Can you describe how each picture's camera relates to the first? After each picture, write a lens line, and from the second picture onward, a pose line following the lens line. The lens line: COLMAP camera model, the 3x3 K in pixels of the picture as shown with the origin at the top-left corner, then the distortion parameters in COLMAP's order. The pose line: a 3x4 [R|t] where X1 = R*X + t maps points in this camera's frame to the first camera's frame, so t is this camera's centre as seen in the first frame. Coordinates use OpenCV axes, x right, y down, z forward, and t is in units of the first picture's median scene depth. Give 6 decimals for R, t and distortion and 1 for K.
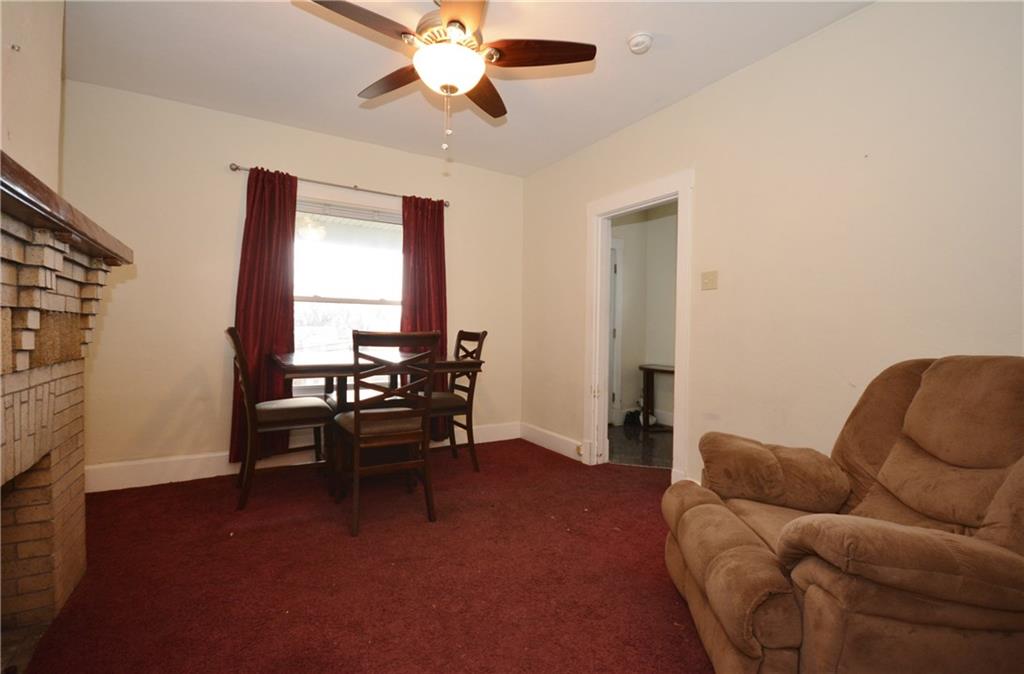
lens RADIAL K [[451.4, 0, 515.4], [0, 451.4, 336.4], [0, 0, 1]] dist [-0.003425, -0.002574]
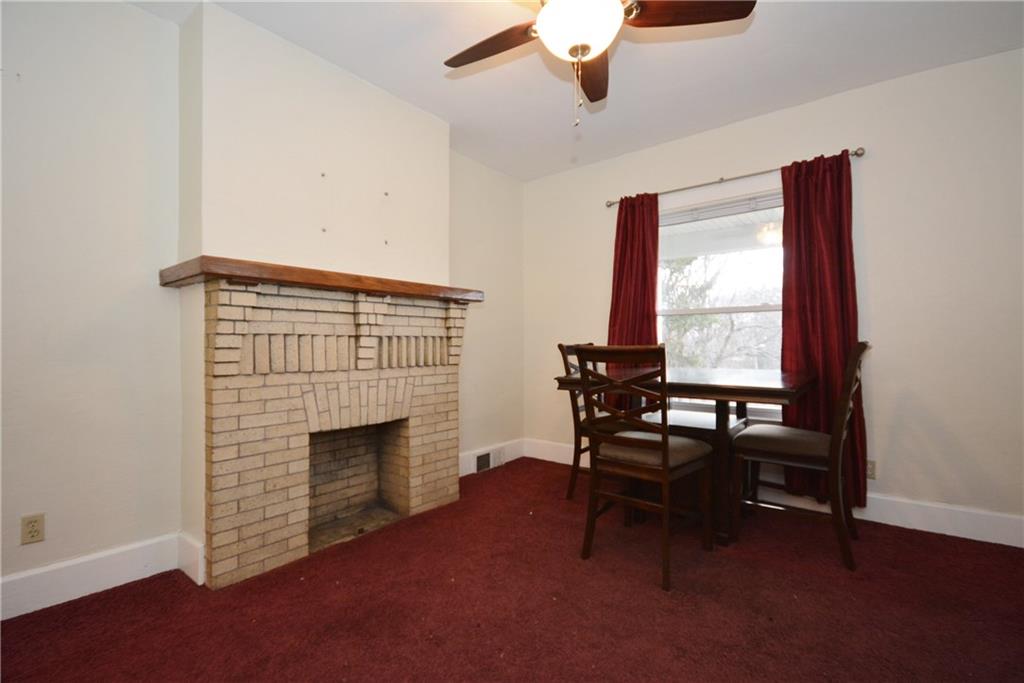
lens RADIAL K [[451.4, 0, 512.5], [0, 451.4, 337.4], [0, 0, 1]] dist [-0.003425, -0.002574]
pose [[0.345639, -0.027978, -0.937950, 0.358112], [-0.001496, 0.999538, -0.030366, -0.000156], [0.938366, 0.011899, 0.345437, 0.371178]]
